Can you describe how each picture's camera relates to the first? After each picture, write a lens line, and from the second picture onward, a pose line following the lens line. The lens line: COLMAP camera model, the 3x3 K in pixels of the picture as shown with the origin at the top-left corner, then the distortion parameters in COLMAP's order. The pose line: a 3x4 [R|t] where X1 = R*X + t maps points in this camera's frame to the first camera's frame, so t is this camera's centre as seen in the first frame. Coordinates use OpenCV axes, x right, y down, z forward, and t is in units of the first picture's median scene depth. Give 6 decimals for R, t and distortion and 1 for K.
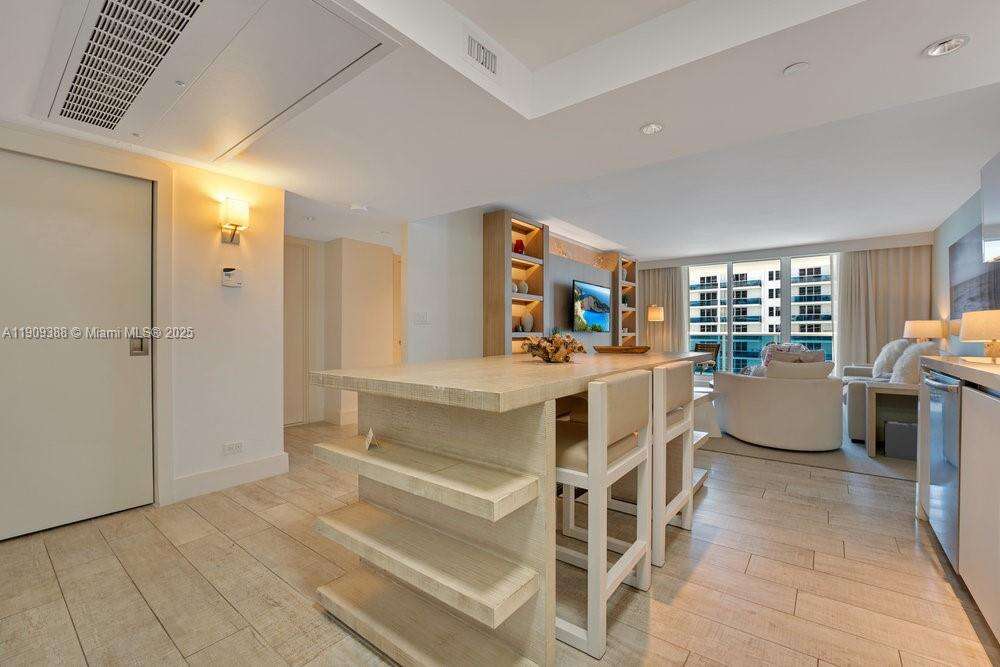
lens RADIAL K [[414.0, 0, 486.3], [0, 414.0, 340.9], [0, 0, 1]] dist [-0.020825, 0.001591]
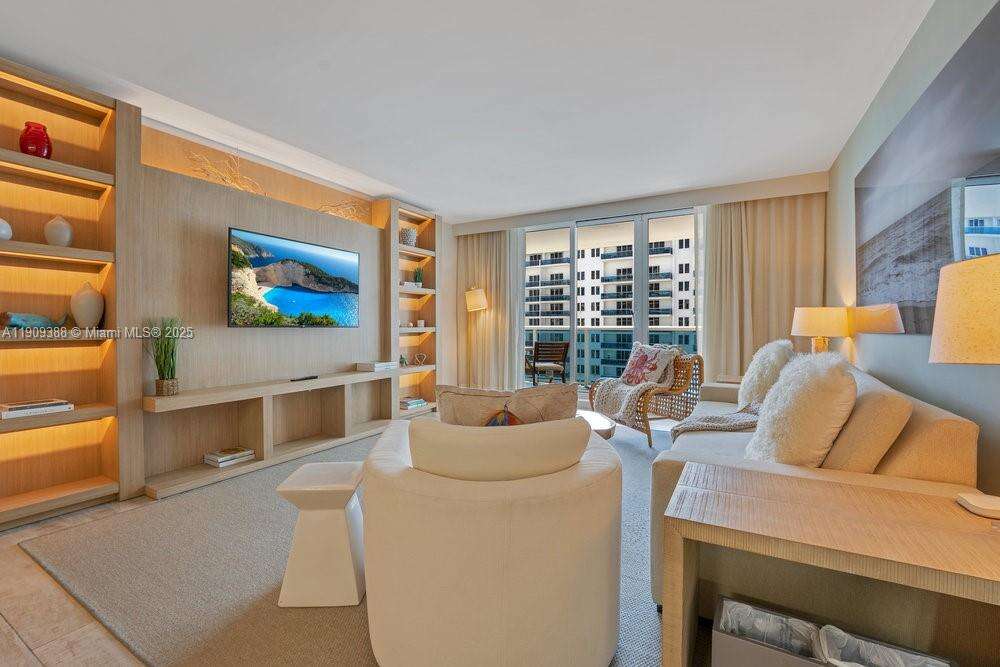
lens RADIAL K [[414.0, 0, 506.0], [0, 414.0, 337.0], [0, 0, 1]] dist [-0.020825, 0.001591]
pose [[0.983046, -0.006802, 0.183232, 0.412420], [0.005211, 0.999944, 0.009162, -0.011005], [-0.183284, -0.008052, 0.983027, 0.390095]]
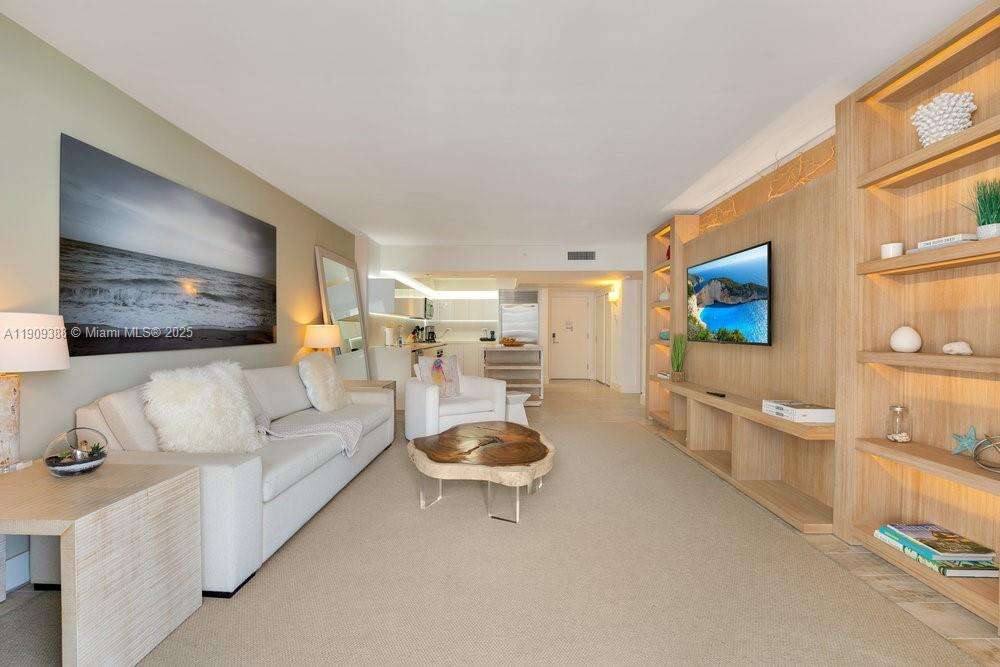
lens RADIAL K [[390.2, 0, 498.5], [0, 390.2, 330.9], [0, 0, 1]] dist [-0.003038, -0.000184]
pose [[-0.774212, -0.004188, -0.632913, 0.794943], [-0.015826, 0.999794, 0.012744, -0.037913], [0.632729, 0.019884, -0.774118, 1.180207]]
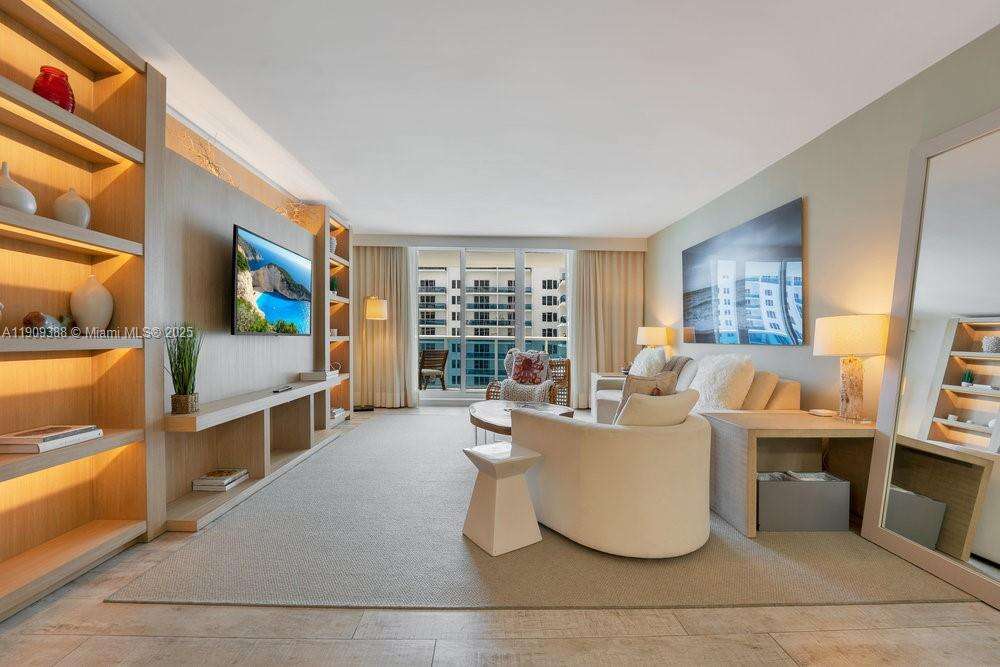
lens RADIAL K [[414.0, 0, 480.6], [0, 414.0, 337.6], [0, 0, 1]] dist [-0.020825, 0.001591]
pose [[0.765892, 0.005218, 0.642948, 0.113000], [0.000786, 0.999959, -0.009052, -0.012754], [-0.642969, 0.007439, 0.765856, 0.417395]]
